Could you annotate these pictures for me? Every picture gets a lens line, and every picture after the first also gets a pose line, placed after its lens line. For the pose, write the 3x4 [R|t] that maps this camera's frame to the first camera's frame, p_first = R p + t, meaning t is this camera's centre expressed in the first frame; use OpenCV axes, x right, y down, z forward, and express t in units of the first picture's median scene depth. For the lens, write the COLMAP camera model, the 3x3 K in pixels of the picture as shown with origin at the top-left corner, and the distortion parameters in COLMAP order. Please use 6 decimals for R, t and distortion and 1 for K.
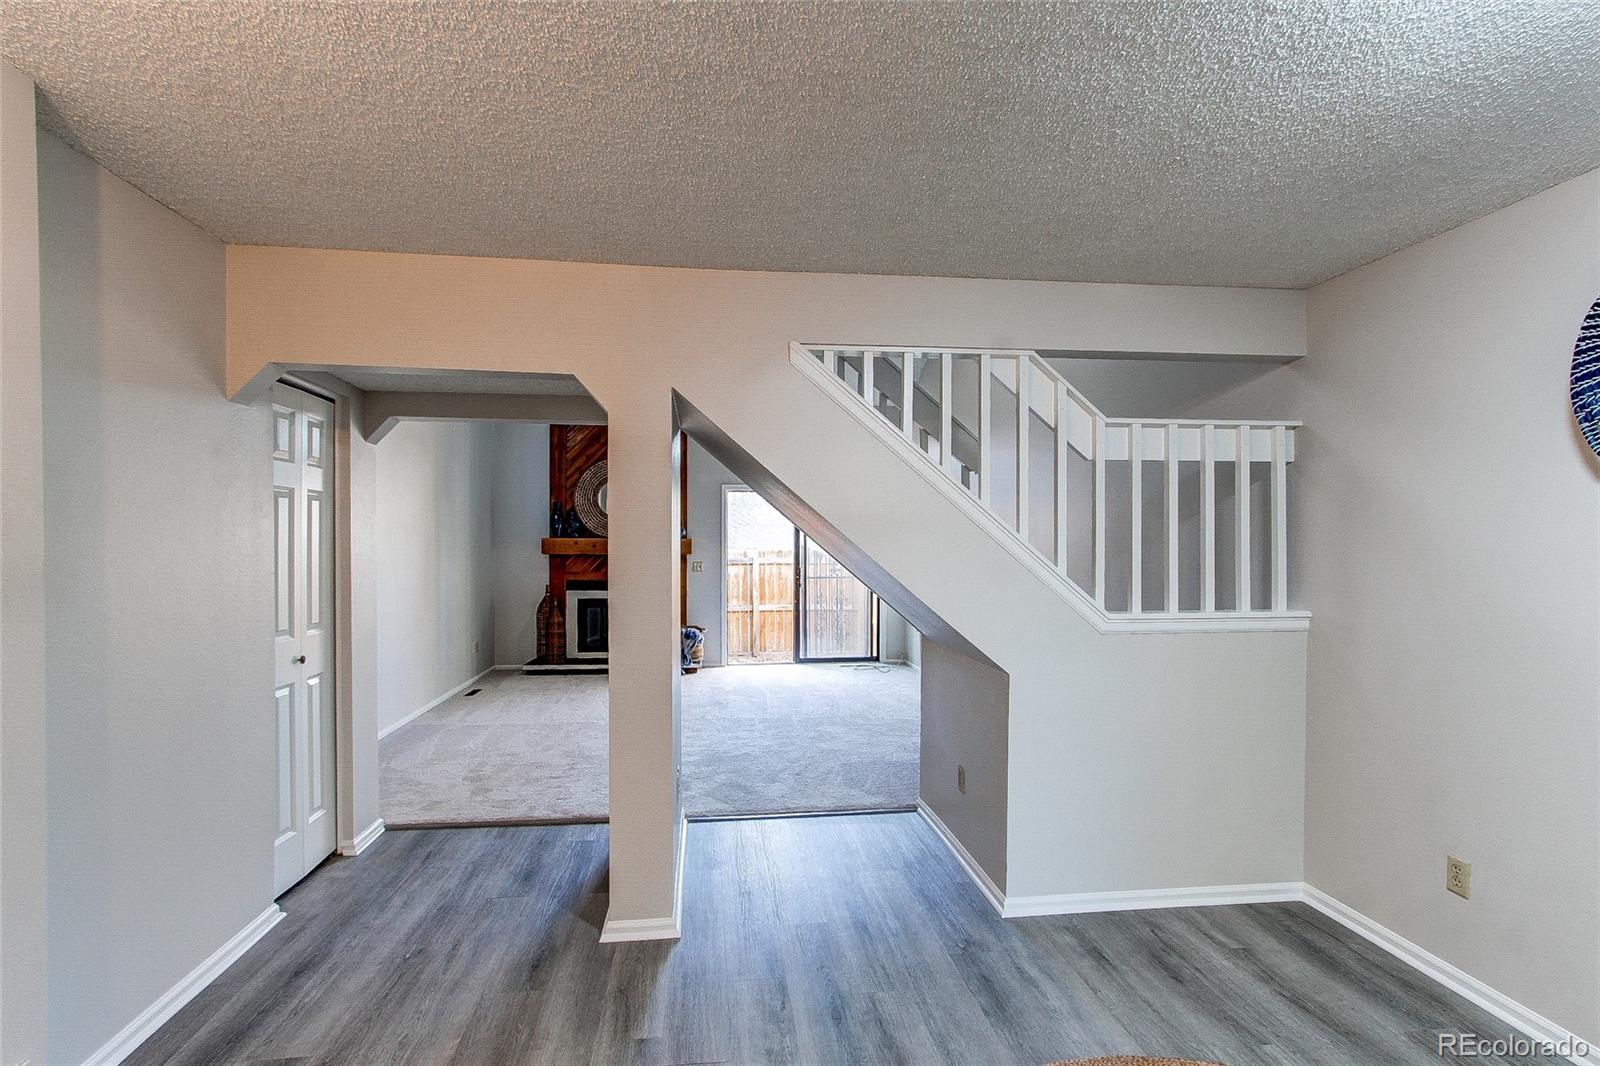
lens RADIAL K [[757.7, 0, 792.1], [0, 757.7, 545.5], [0, 0, 1]] dist [-0.010234, 0.005096]
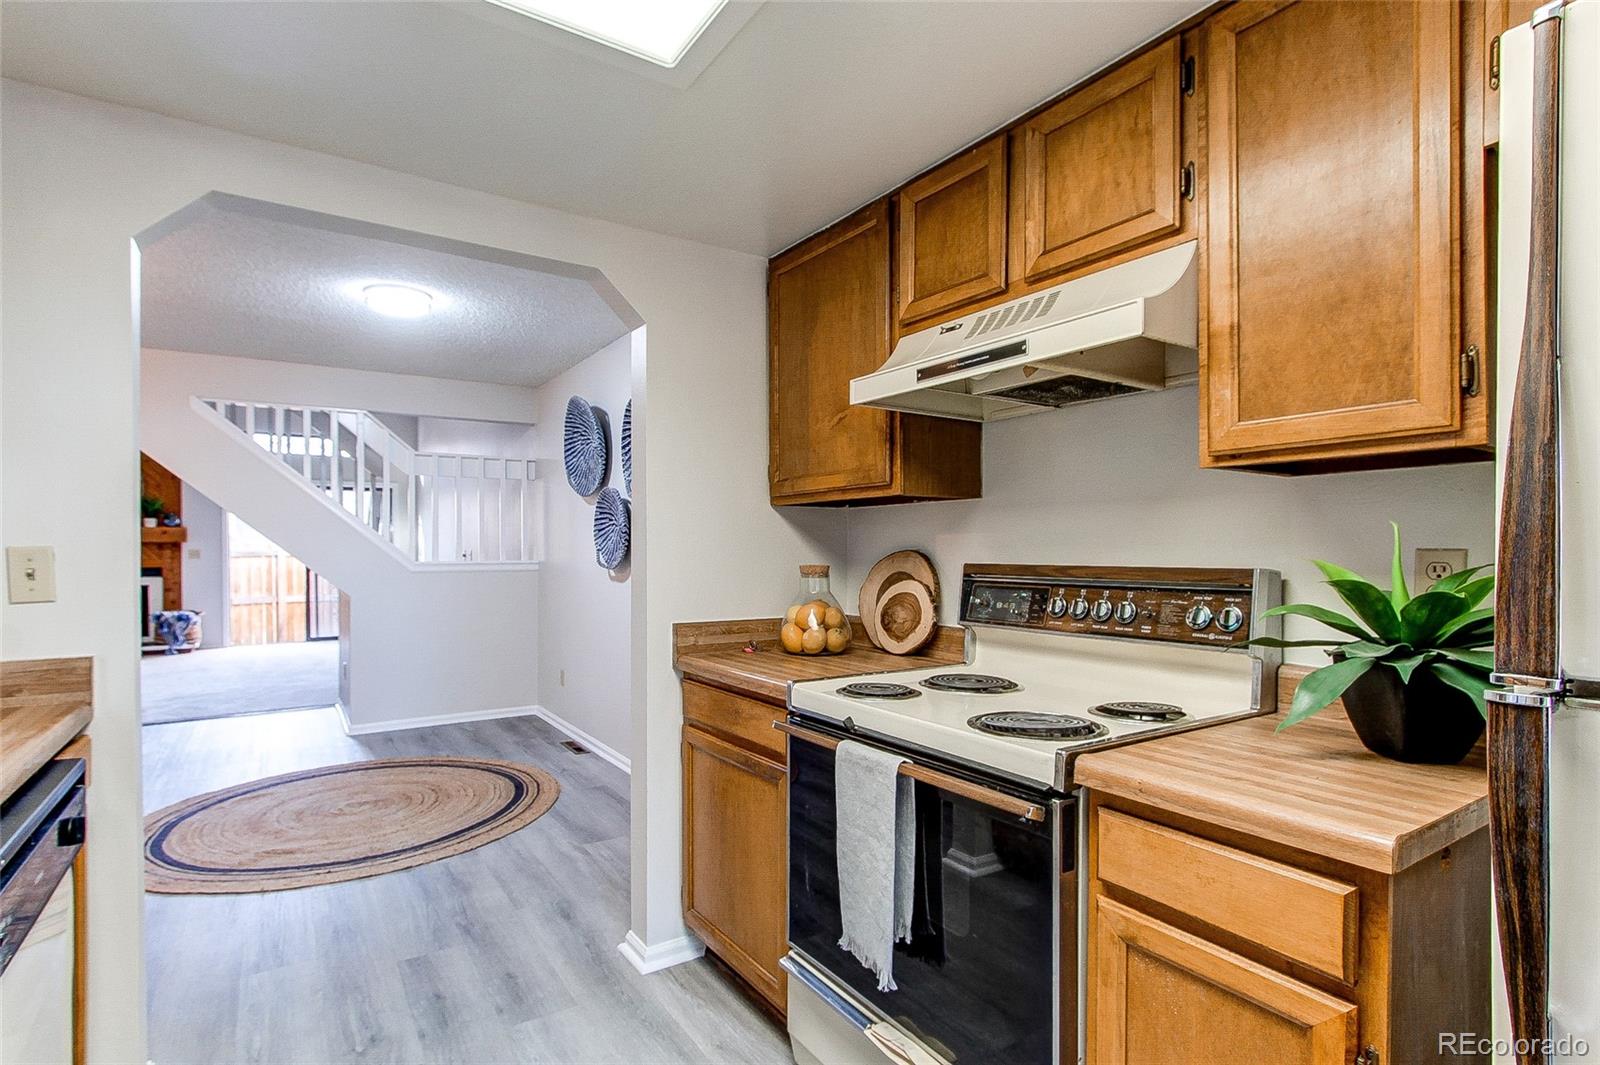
lens RADIAL K [[757.7, 0, 787.2], [0, 757.7, 561.3], [0, 0, 1]] dist [-0.010234, 0.005096]
pose [[0.884550, -0.007432, 0.466386, 0.118123], [-0.001673, 0.999816, 0.019105, 0.016068], [-0.466442, -0.017680, 0.884375, -0.322180]]
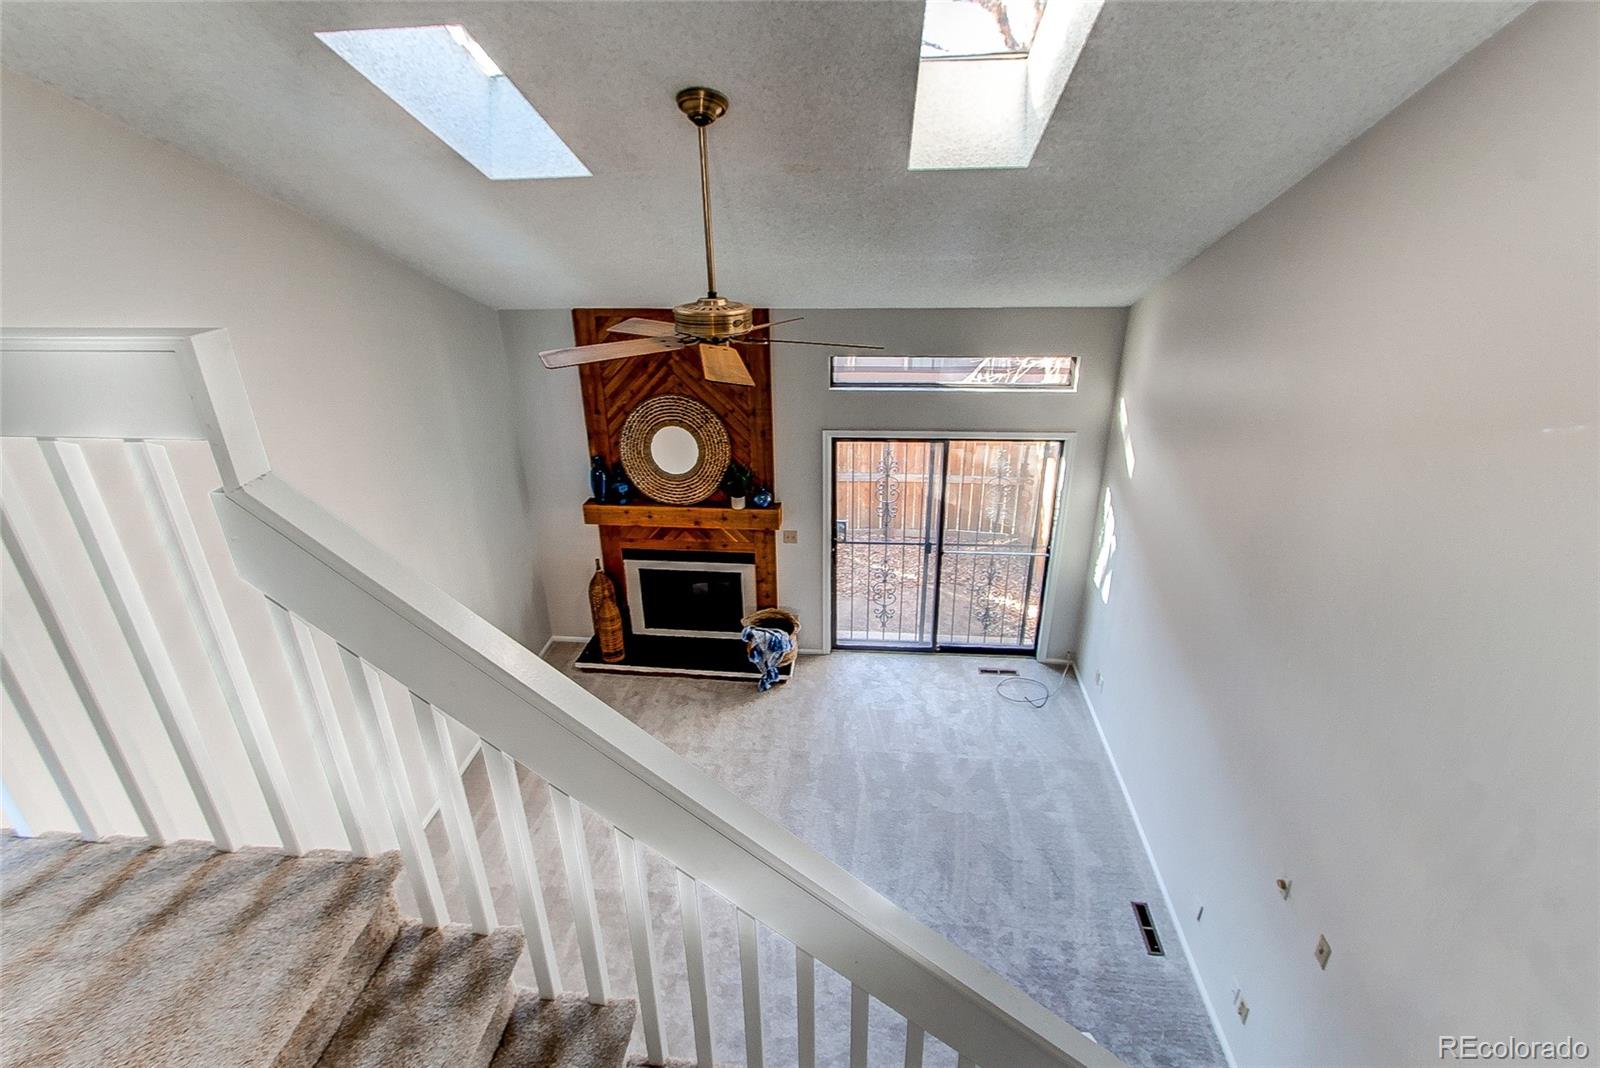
lens RADIAL K [[757.7, 0, 792.2], [0, 757.7, 502.7], [0, 0, 1]] dist [-0.010234, 0.005096]
pose [[0.976079, 0.069486, -0.206014, 0.026495], [0.018156, 0.918194, 0.395716, -0.299461], [0.216658, -0.389990, 0.894968, 0.366354]]
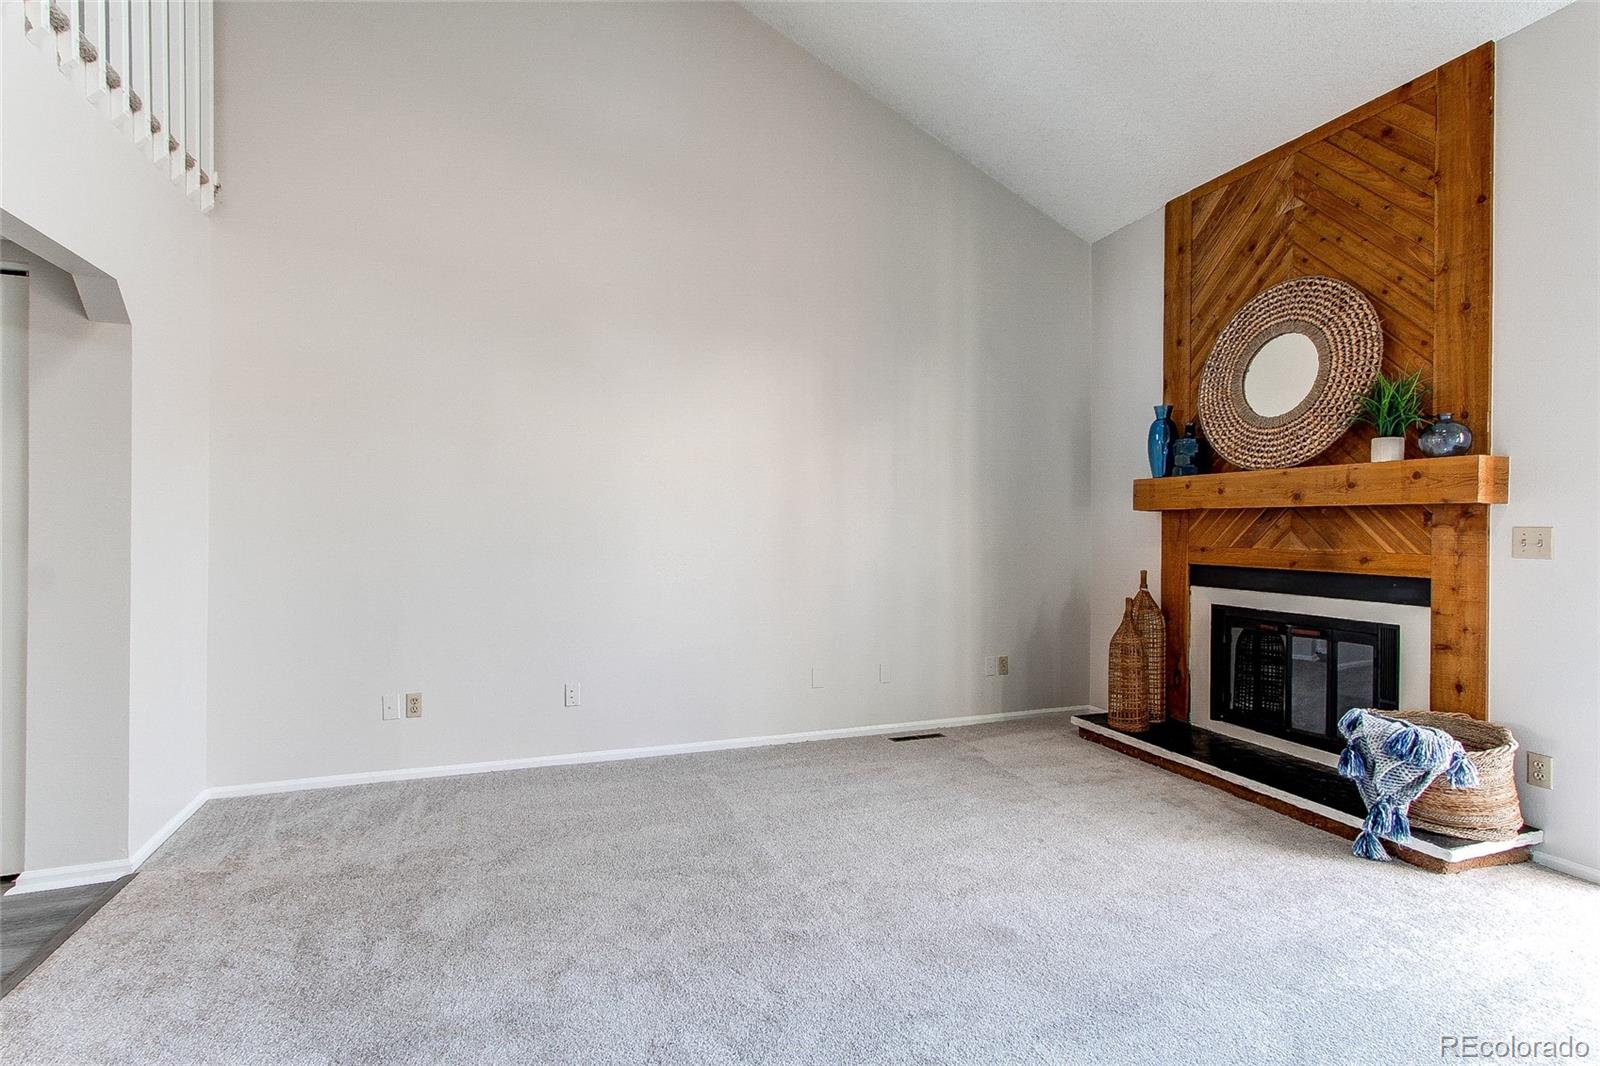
lens RADIAL K [[757.7, 0, 780.5], [0, 757.7, 526.9], [0, 0, 1]] dist [-0.010234, 0.005096]
pose [[0.217094, 0.000761, -0.976150, 0.117153], [-0.004753, 0.999989, -0.000277, 0.023284], [0.976139, 0.004700, 0.217095, 0.640670]]
